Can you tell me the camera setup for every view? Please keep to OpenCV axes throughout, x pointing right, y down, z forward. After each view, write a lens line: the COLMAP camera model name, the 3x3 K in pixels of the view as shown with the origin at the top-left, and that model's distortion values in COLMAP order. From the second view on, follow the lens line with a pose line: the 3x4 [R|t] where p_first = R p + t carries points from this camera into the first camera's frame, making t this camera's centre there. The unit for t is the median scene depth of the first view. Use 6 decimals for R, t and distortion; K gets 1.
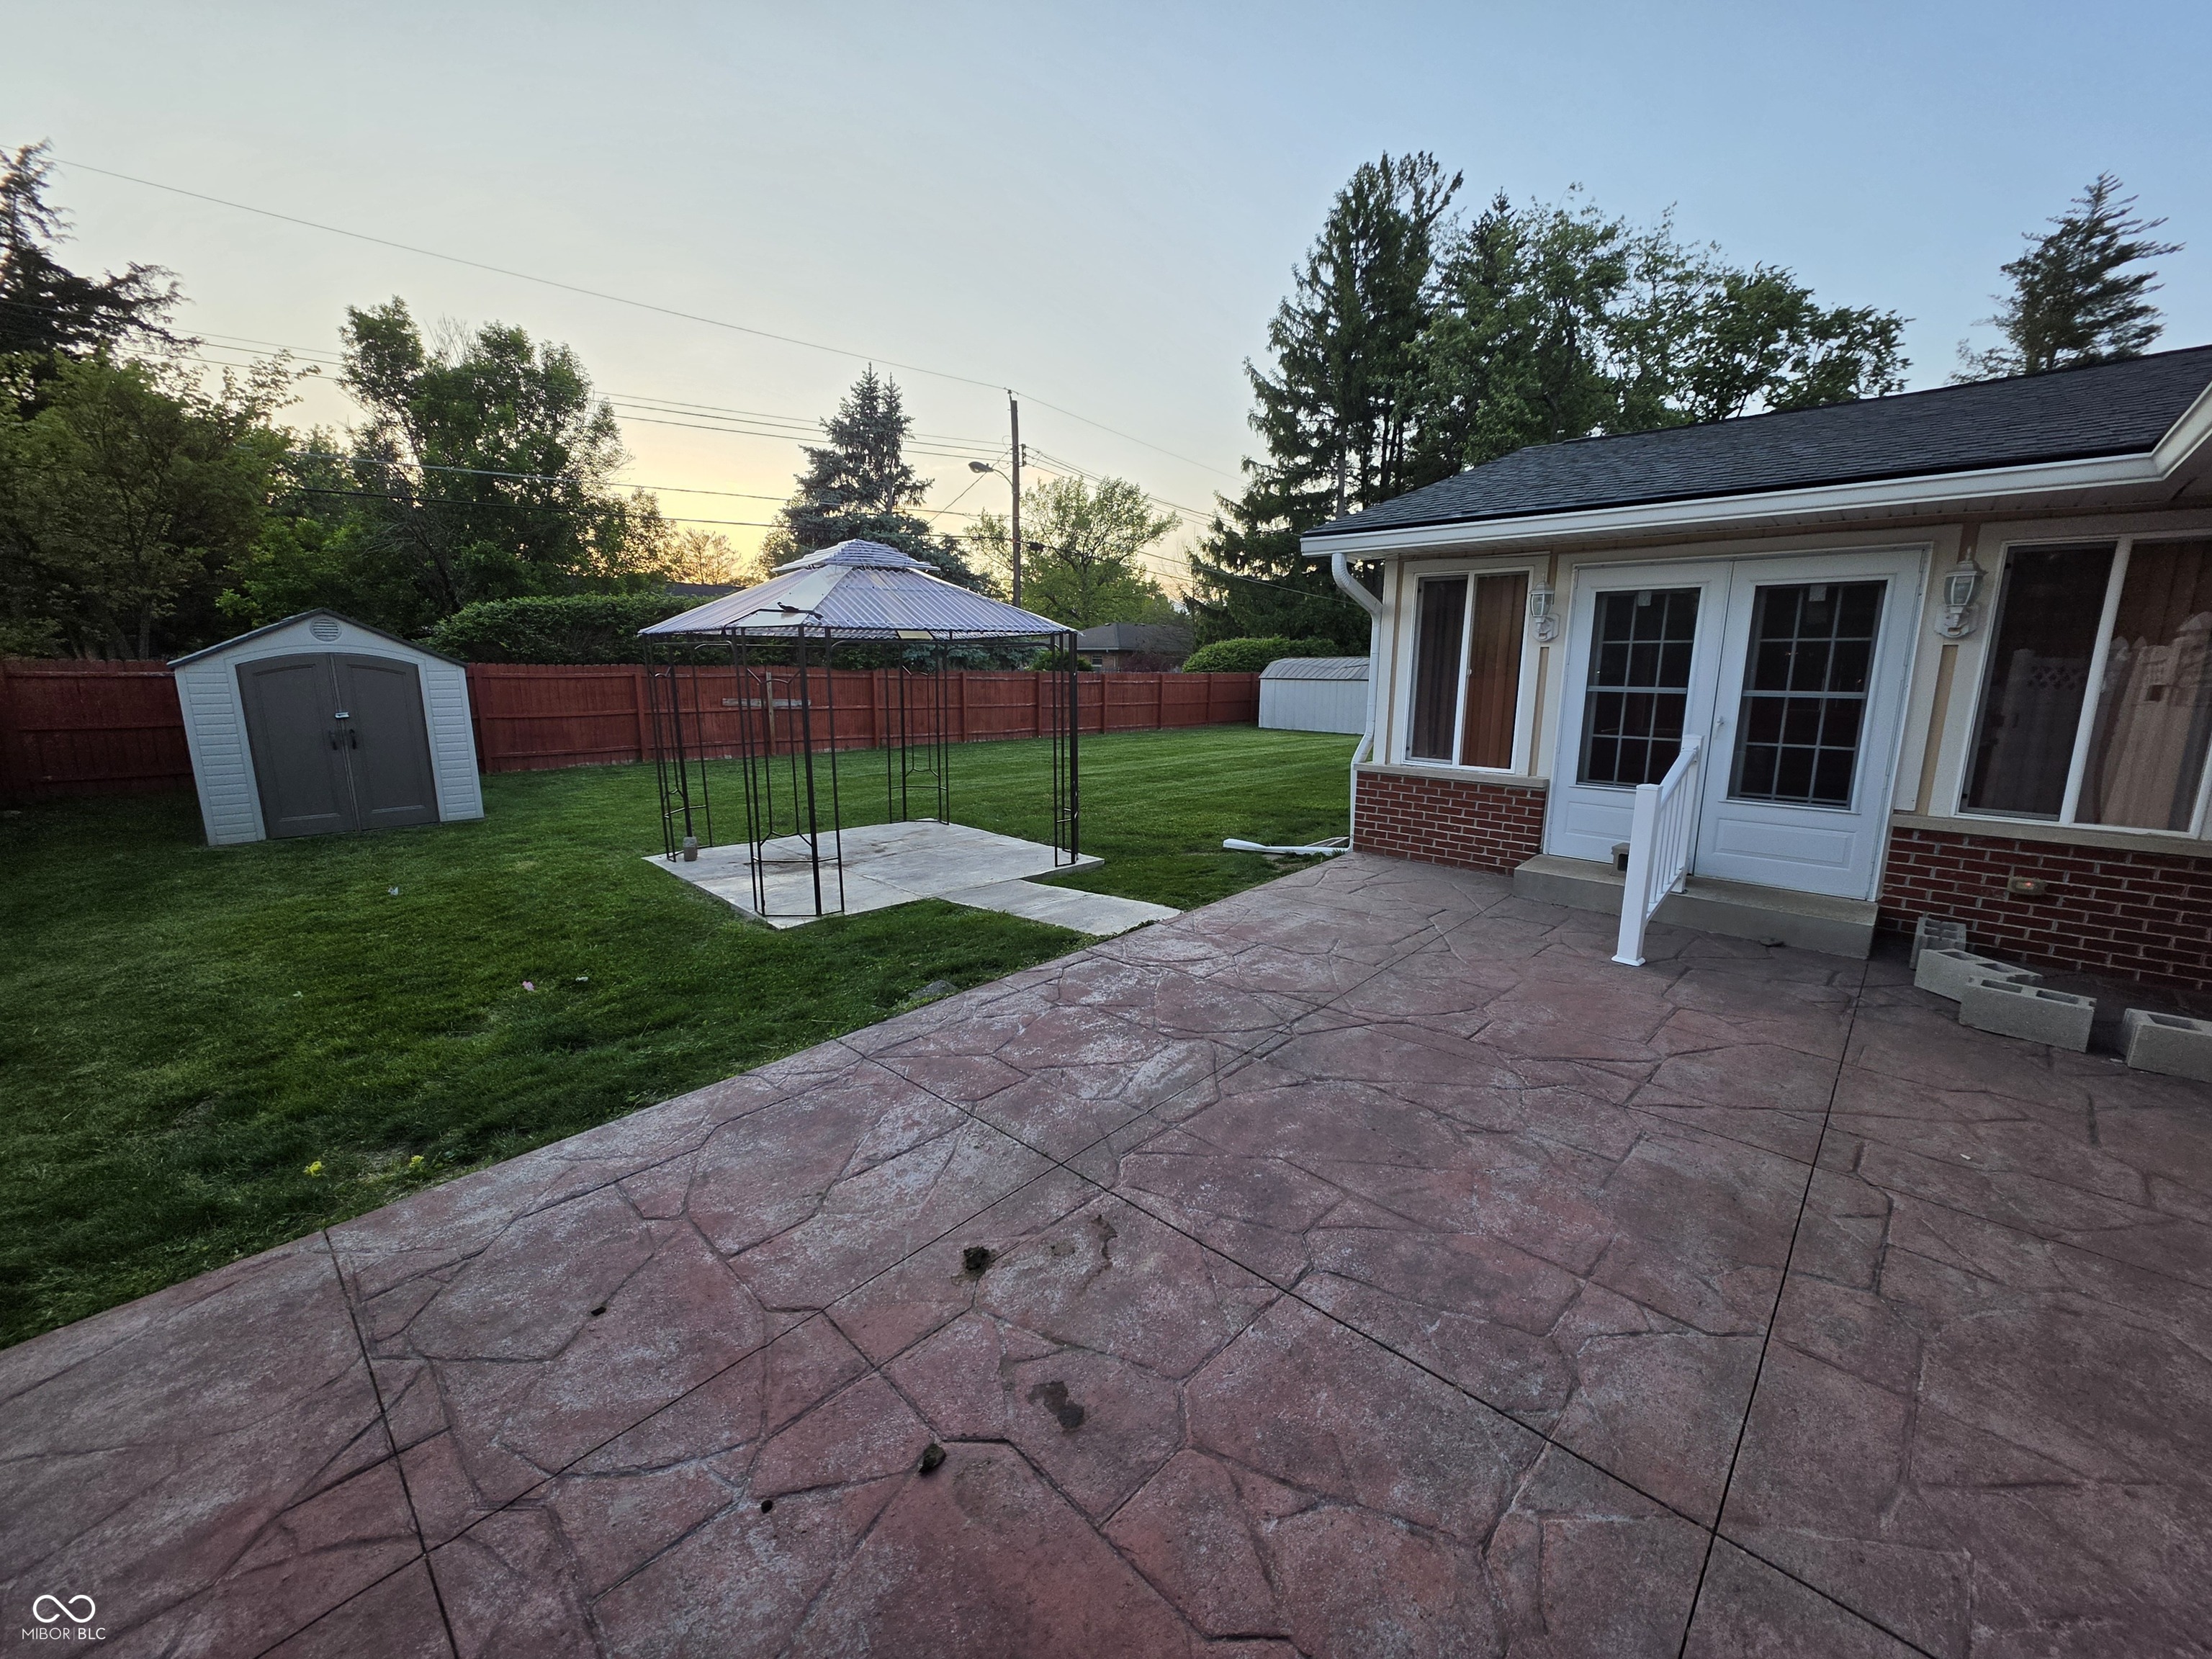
lens RADIAL K [[879.7, 0, 1106.0], [0, 879.7, 829.5], [0, 0, 1]] dist [-0.000050, -0.000295]
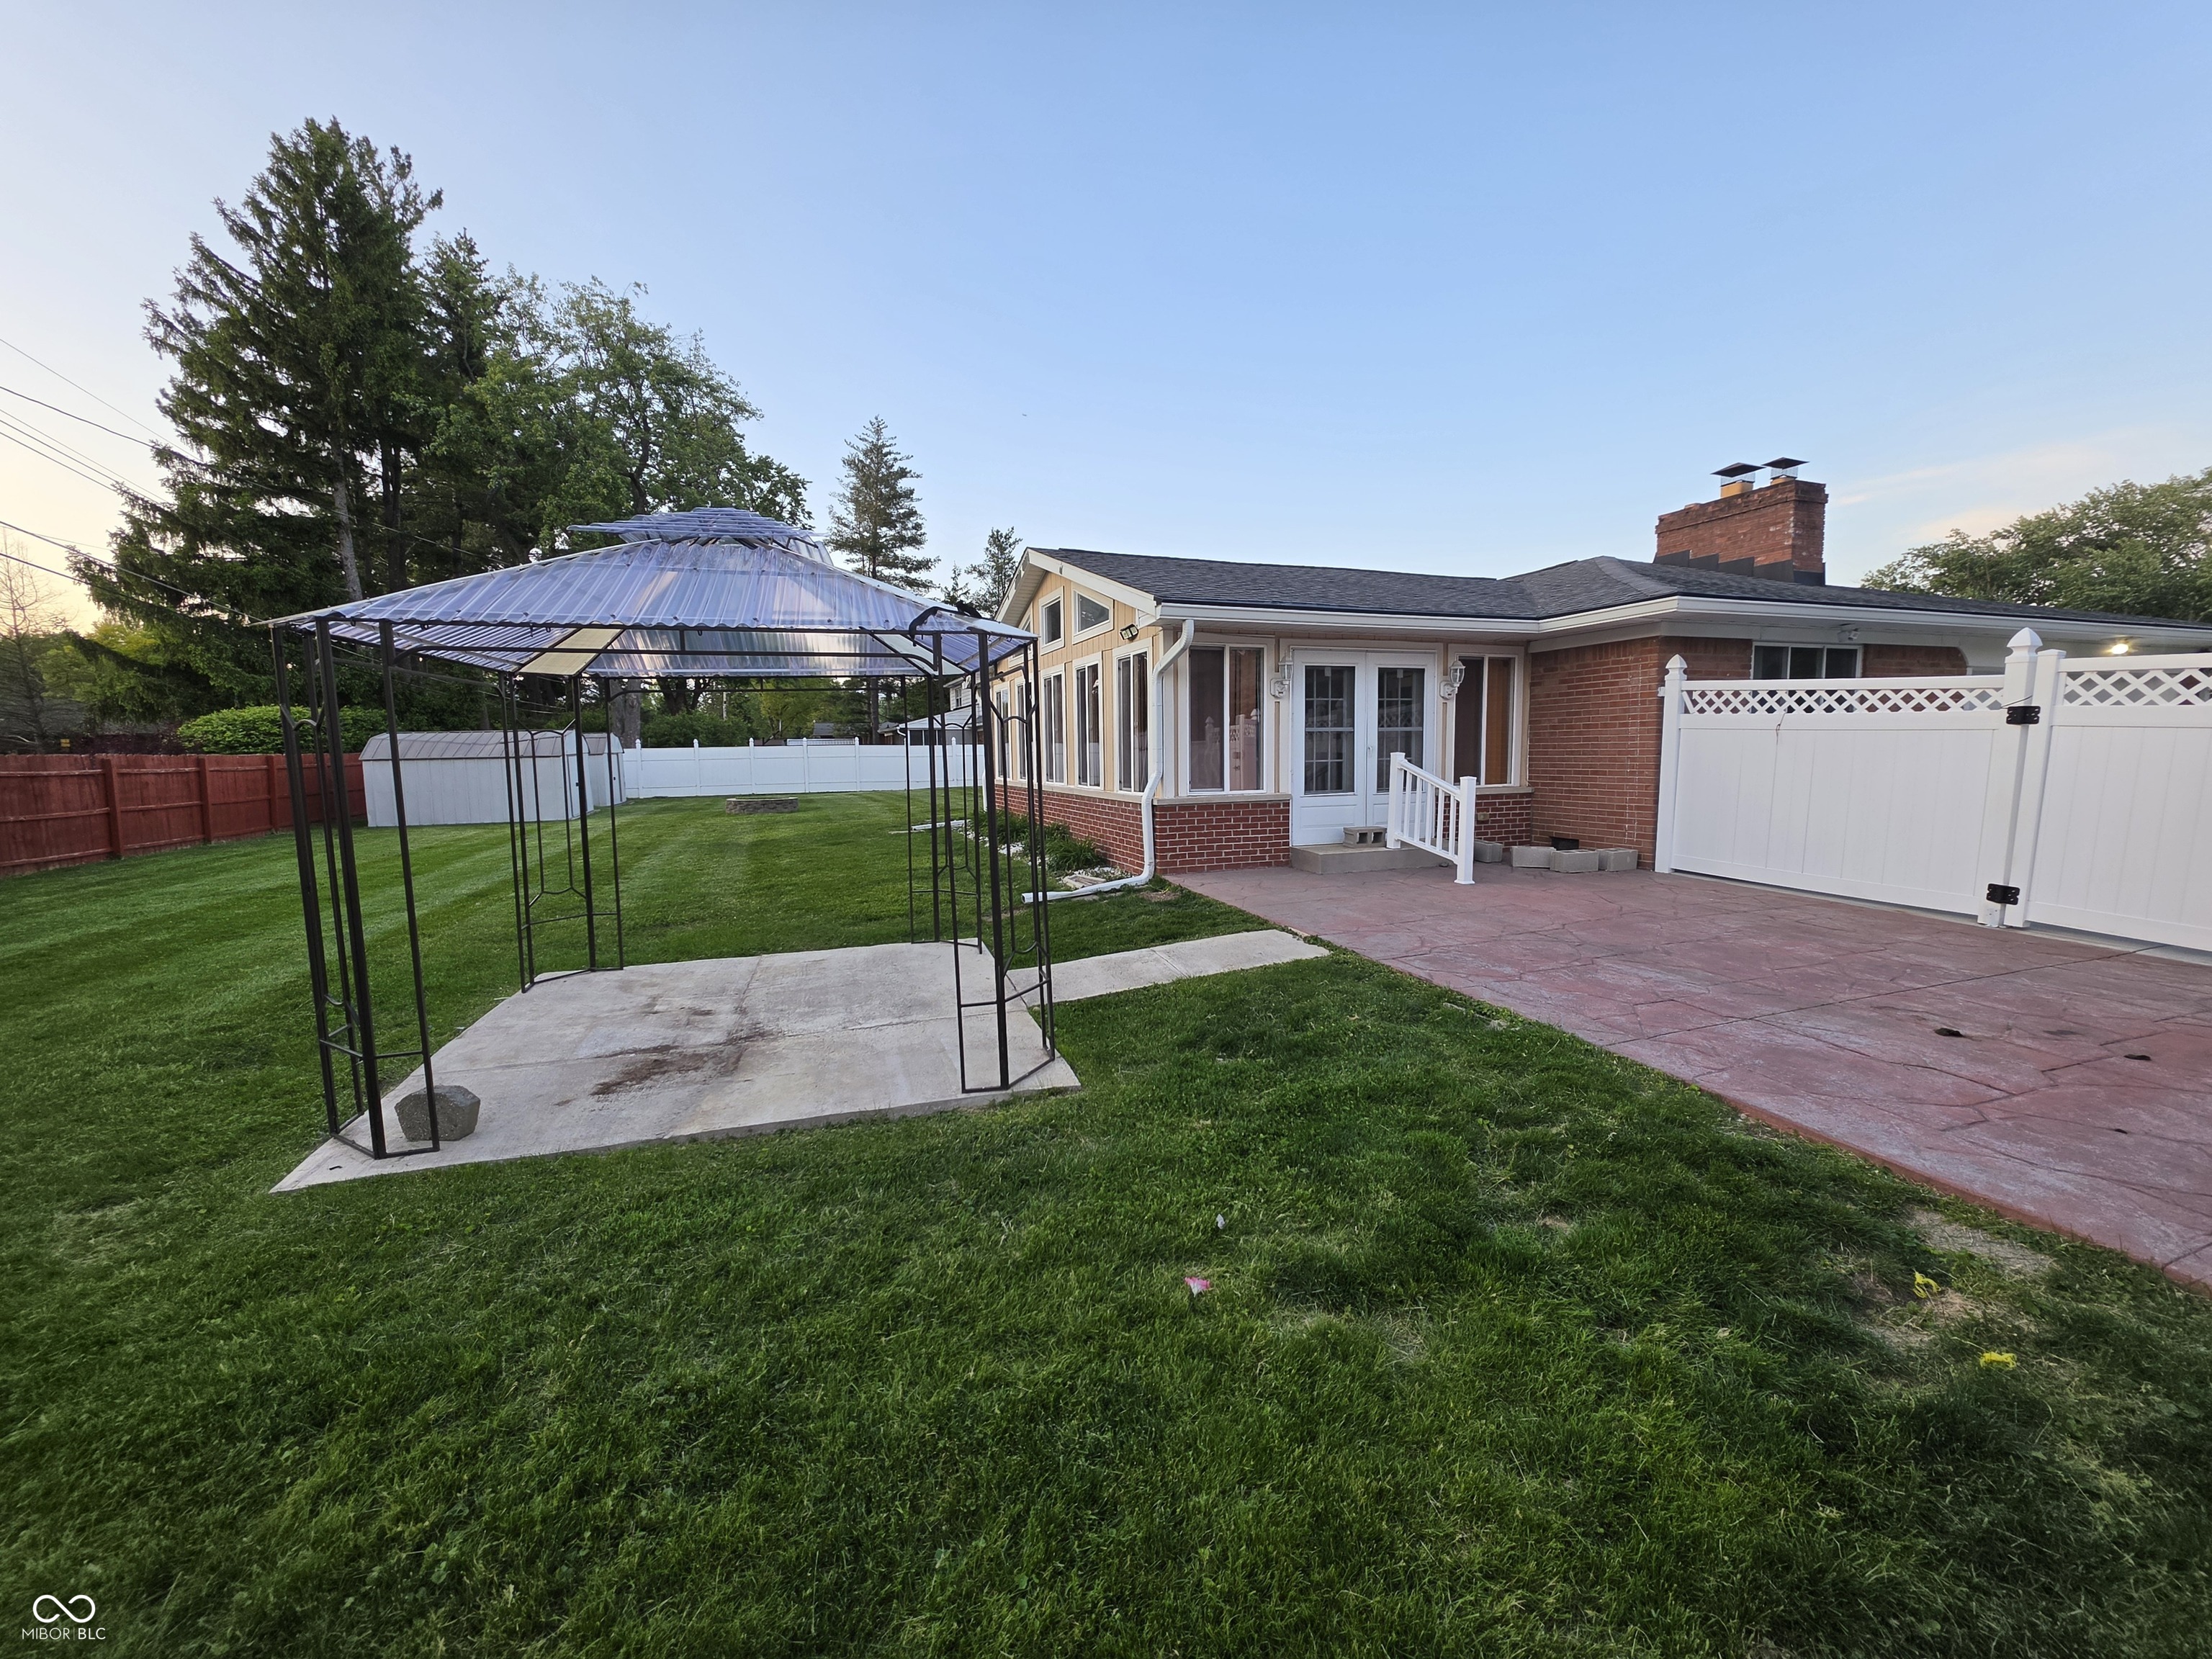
lens RADIAL K [[879.7, 0, 1106.0], [0, 879.7, 829.5], [0, 0, 1]] dist [-0.000050, -0.000295]
pose [[0.442626, -0.102685, 0.890807, -0.888829], [0.182879, 0.982880, 0.022429, -0.084506], [-0.877860, 0.152982, 0.453827, 0.615499]]
